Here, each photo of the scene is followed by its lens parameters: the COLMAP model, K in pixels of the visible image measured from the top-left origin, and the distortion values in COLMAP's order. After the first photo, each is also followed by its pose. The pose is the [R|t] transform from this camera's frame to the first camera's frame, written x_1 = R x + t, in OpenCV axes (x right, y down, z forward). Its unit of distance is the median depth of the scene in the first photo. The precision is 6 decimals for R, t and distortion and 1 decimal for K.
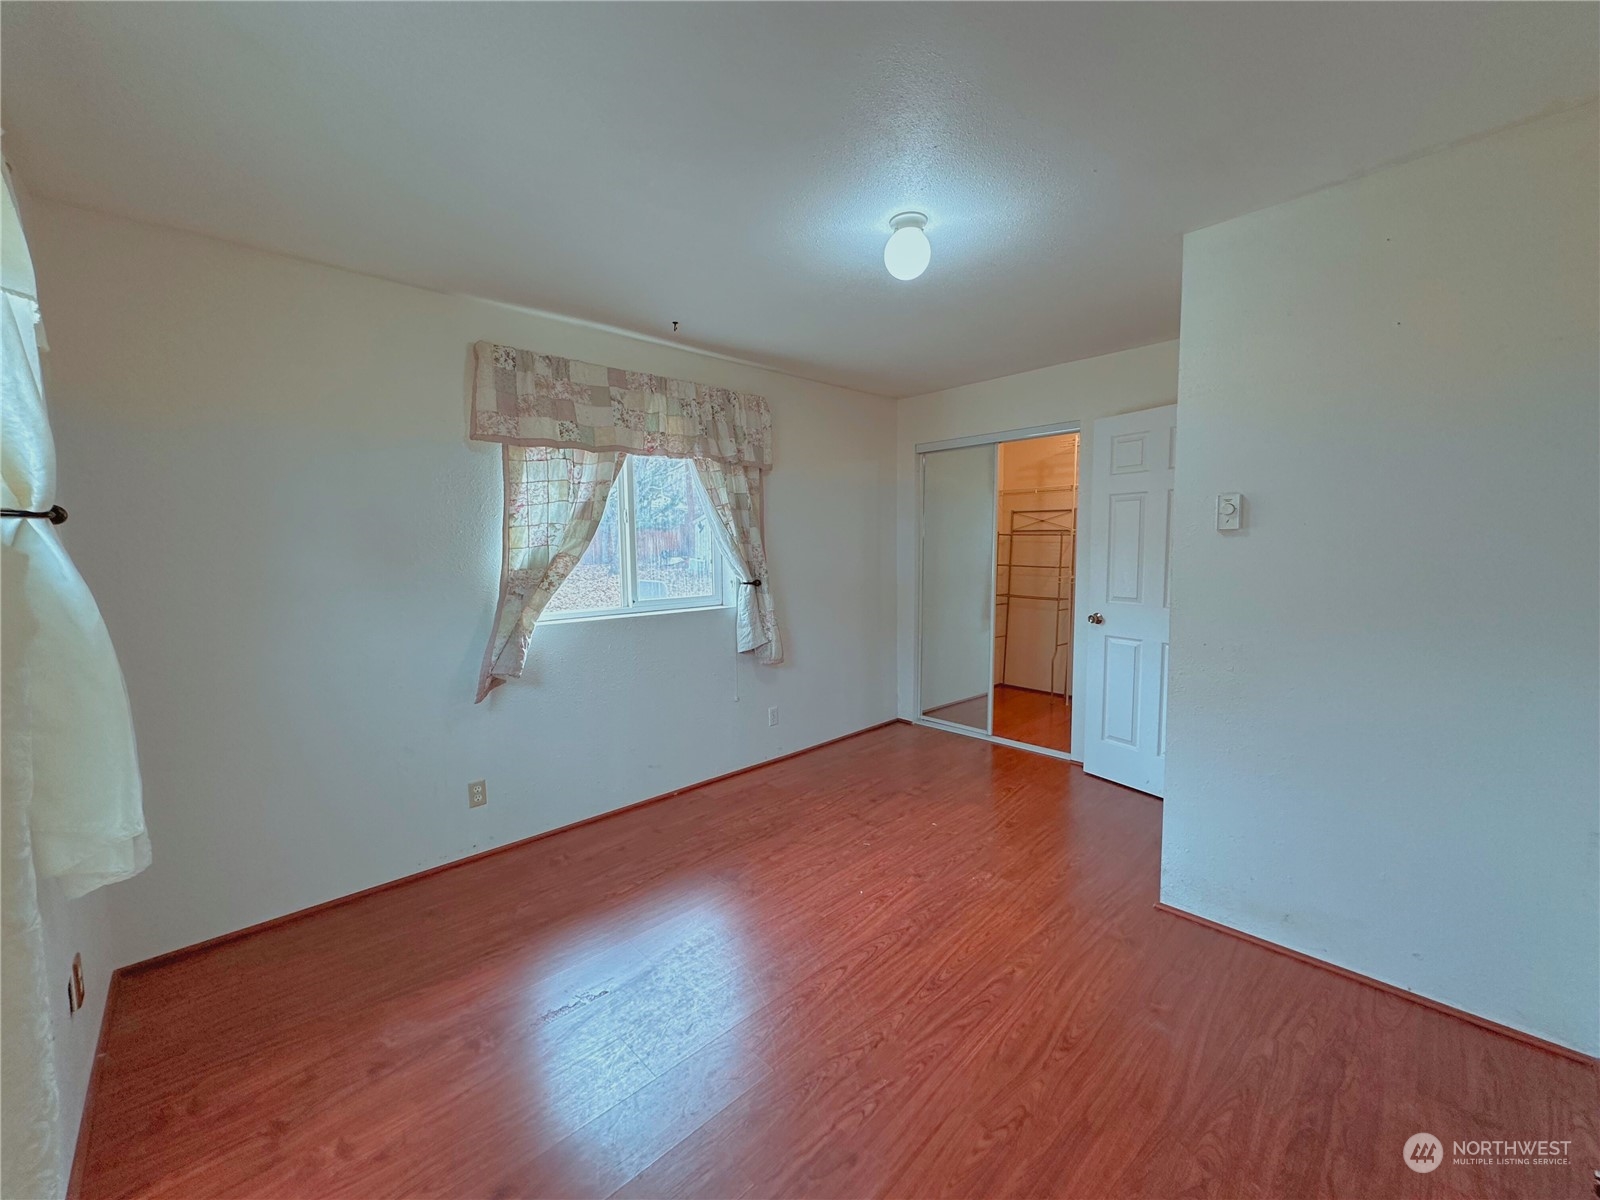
lens RADIAL K [[634.0, 0, 803.9], [0, 634.0, 595.7], [0, 0, 1]] dist [0.000396, 0.000297]
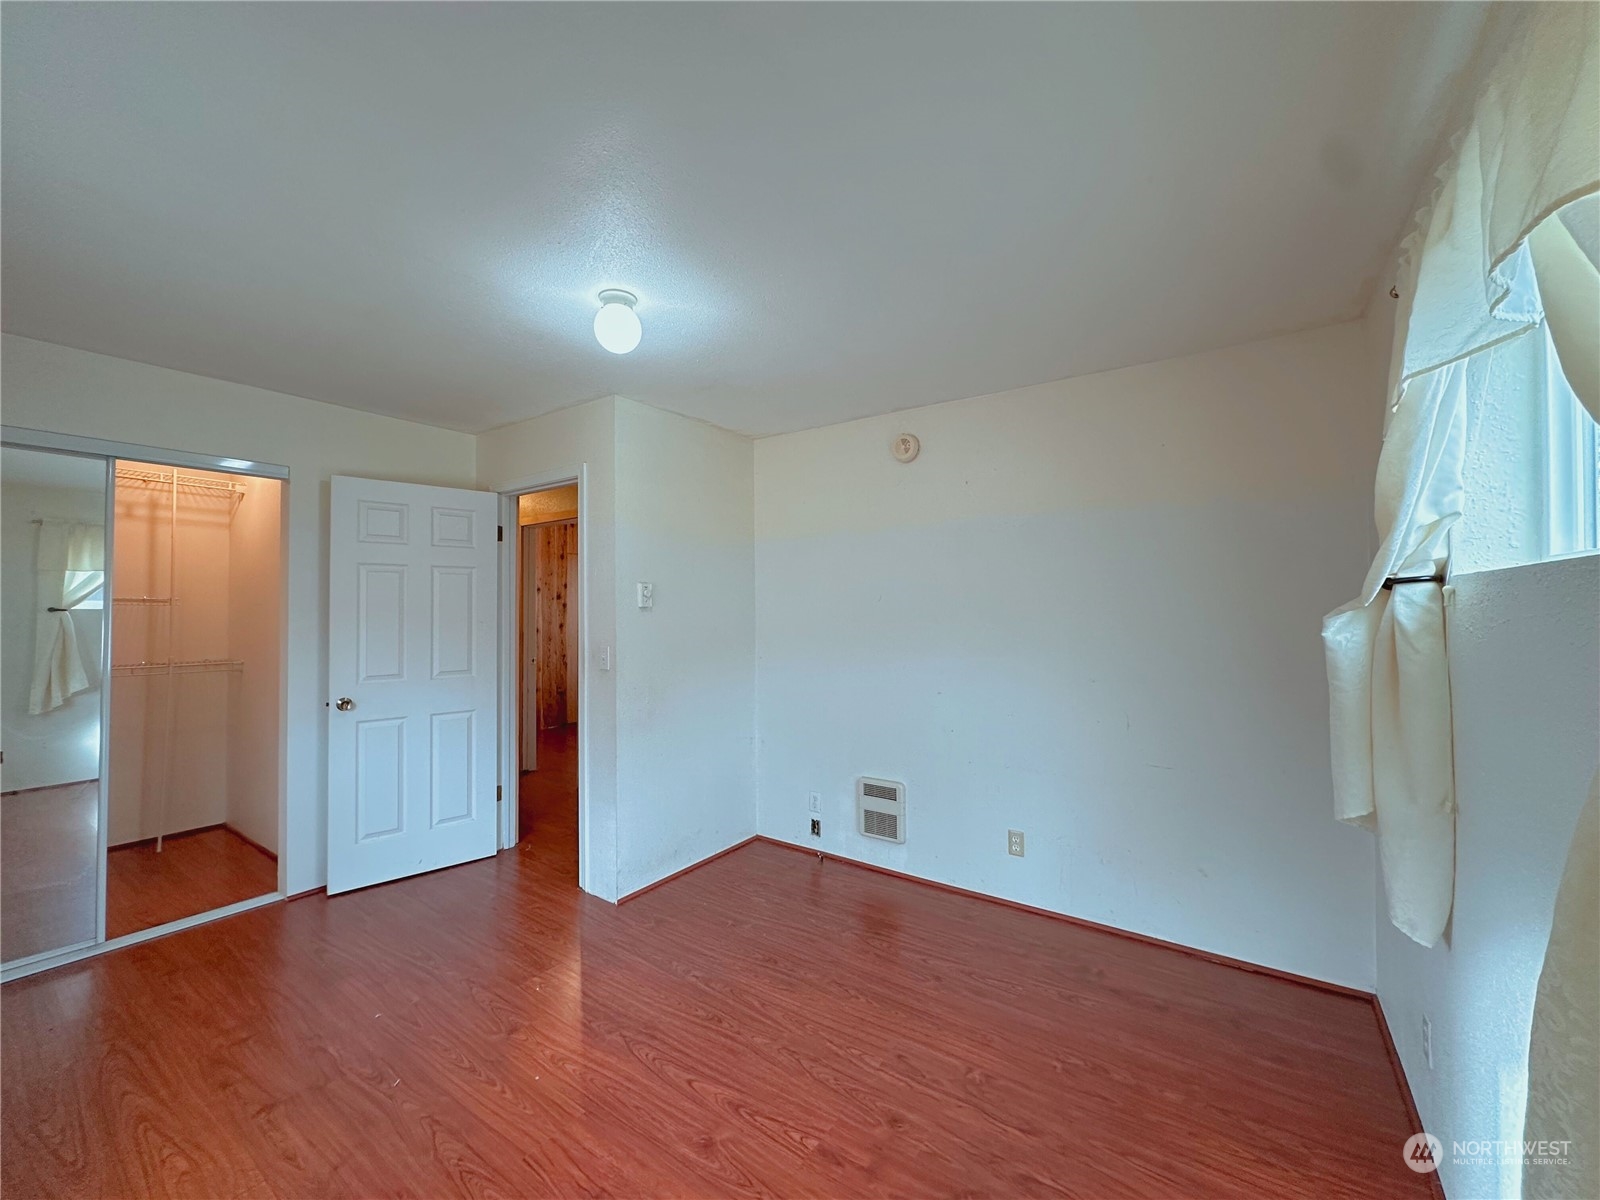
lens RADIAL K [[634.0, 0, 798.7], [0, 634.0, 602.9], [0, 0, 1]] dist [0.000396, 0.000297]
pose [[-0.187114, 0.021028, 0.982113, -0.469674], [0.083331, 0.996507, -0.005459, -0.041844], [-0.978797, 0.080819, -0.188212, 0.518916]]
